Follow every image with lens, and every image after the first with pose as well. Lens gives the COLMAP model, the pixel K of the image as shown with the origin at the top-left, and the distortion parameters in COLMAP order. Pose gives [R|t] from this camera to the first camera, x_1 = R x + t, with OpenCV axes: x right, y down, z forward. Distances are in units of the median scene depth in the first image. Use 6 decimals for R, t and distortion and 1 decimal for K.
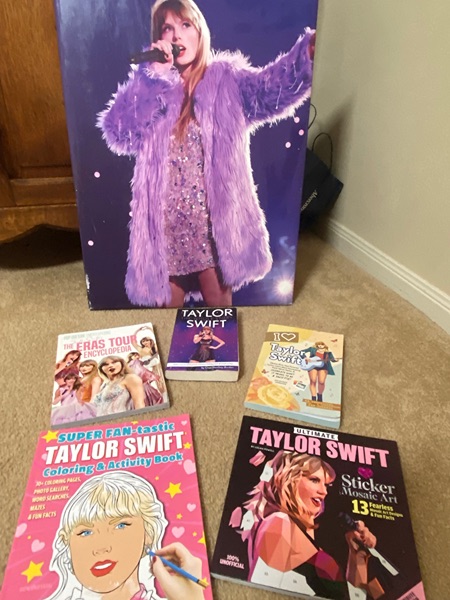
lens RADIAL K [[418.0, 0, 226.6], [0, 418.0, 302.8], [0, 0, 1]] dist [0.042112, -0.063246]
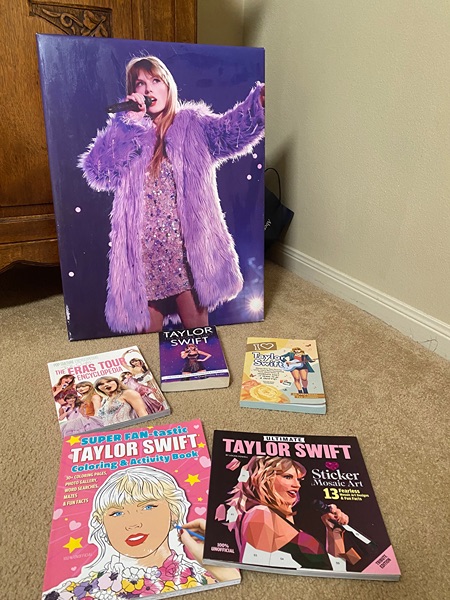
lens RADIAL K [[466.0, 0, 225.0], [0, 466.0, 300.0], [0, 0, 1]] dist [-0.005057, -0.009241]
pose [[0.986640, -0.073714, 0.145287, -0.131171], [0.092235, 0.987840, -0.125163, 0.108632], [-0.134294, 0.136891, 0.981441, -0.189628]]
